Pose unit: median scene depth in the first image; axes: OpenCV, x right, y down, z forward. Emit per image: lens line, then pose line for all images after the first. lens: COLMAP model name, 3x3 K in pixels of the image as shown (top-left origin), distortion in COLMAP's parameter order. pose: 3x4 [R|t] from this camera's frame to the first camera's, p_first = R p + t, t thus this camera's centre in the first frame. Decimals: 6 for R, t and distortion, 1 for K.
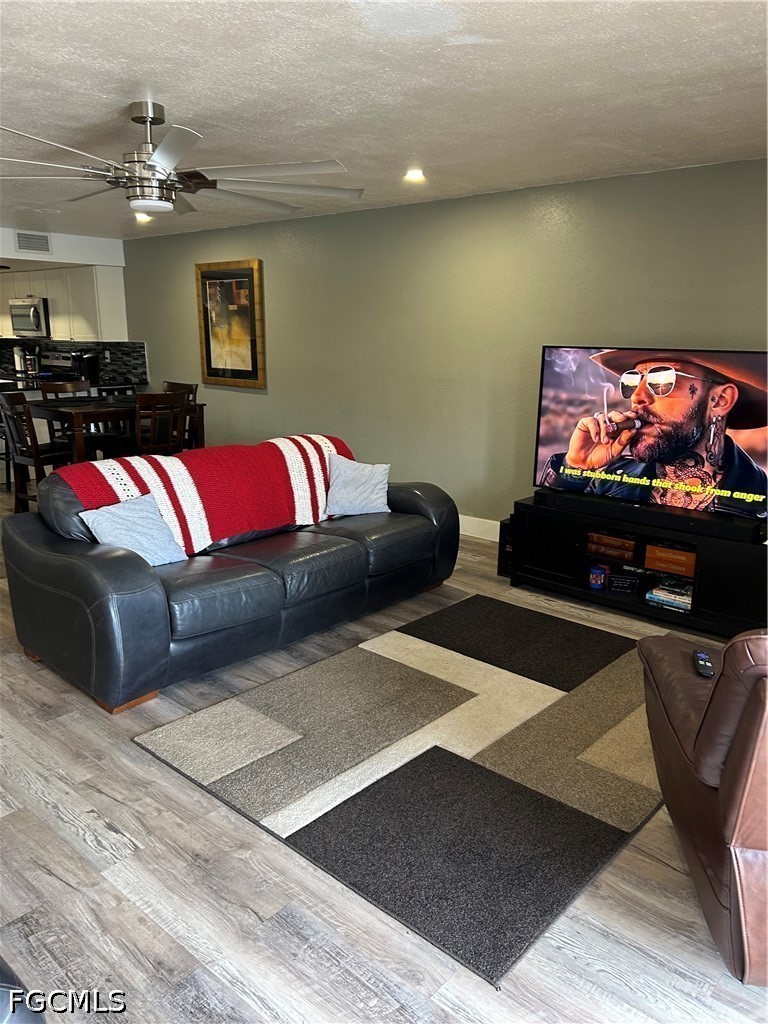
lens RADIAL K [[768.6, 0, 387.2], [0, 768.6, 509.2], [0, 0, 1]] dist [-0.003409, -0.004071]
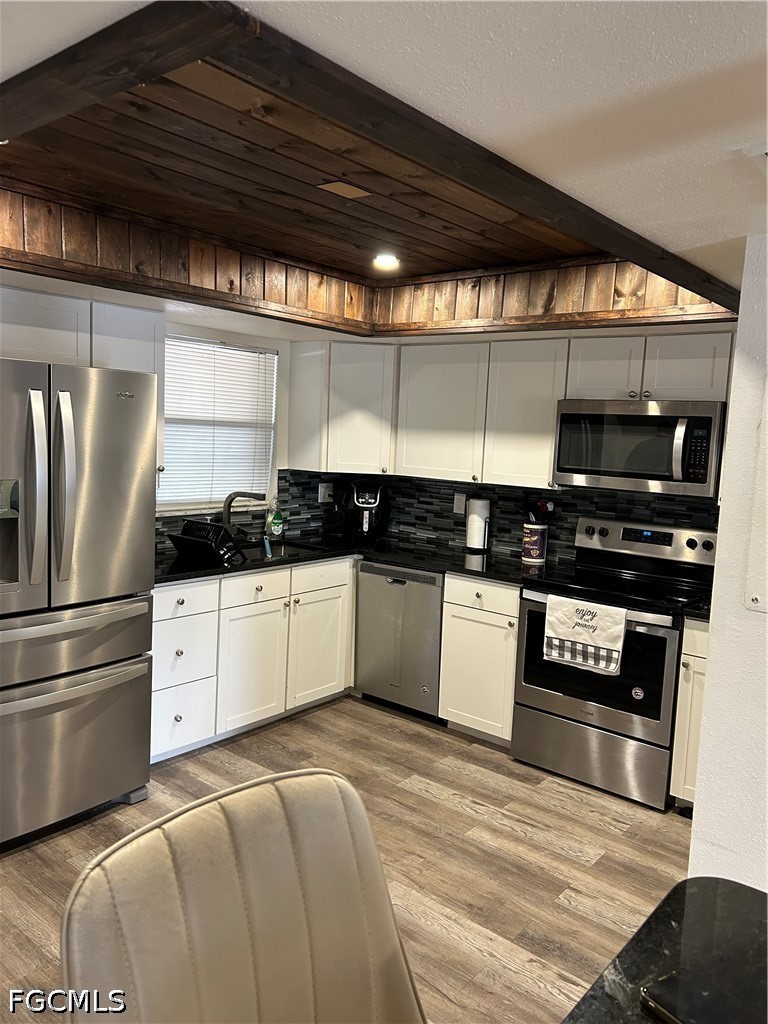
lens RADIAL K [[768.6, 0, 383.4], [0, 768.6, 510.3], [0, 0, 1]] dist [-0.003409, -0.004071]
pose [[0.999391, 0.034576, 0.004732, -0.613302], [-0.033668, 0.990933, -0.130072, -0.161930], [-0.009186, 0.129833, 0.991493, 0.617519]]
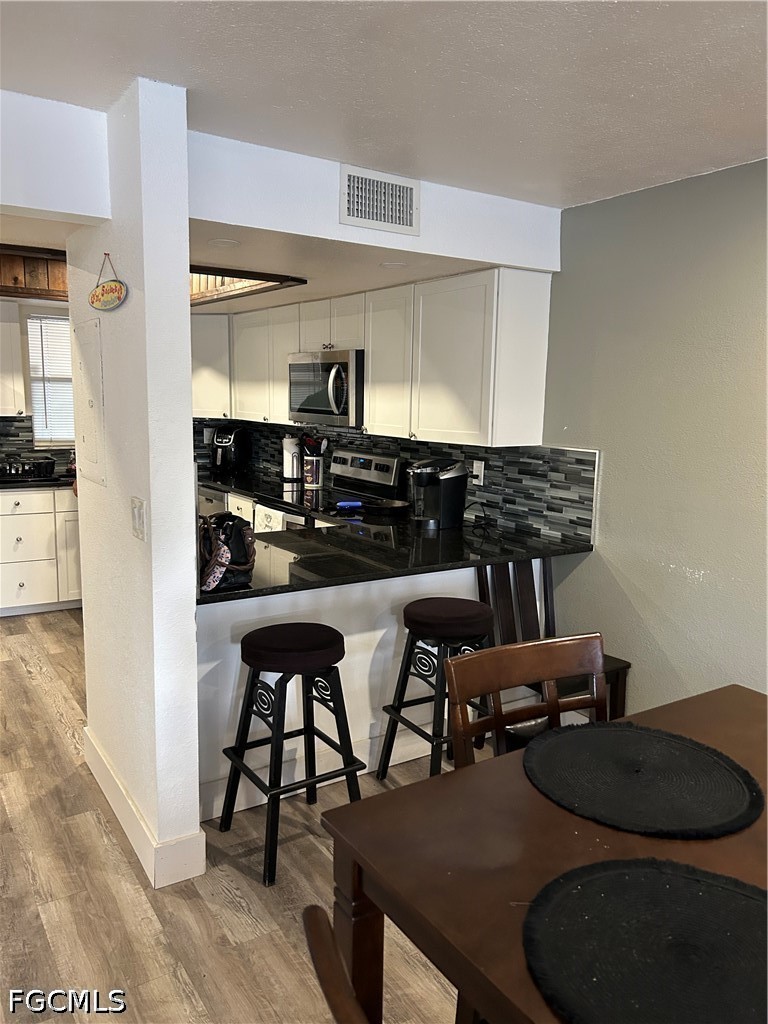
lens RADIAL K [[768.6, 0, 382.6], [0, 768.6, 516.8], [0, 0, 1]] dist [-0.003409, -0.004071]
pose [[0.960209, 0.059930, -0.272777, -0.291850], [-0.081333, 0.994376, -0.067836, -0.136233], [0.267177, 0.087323, 0.959683, 0.541394]]
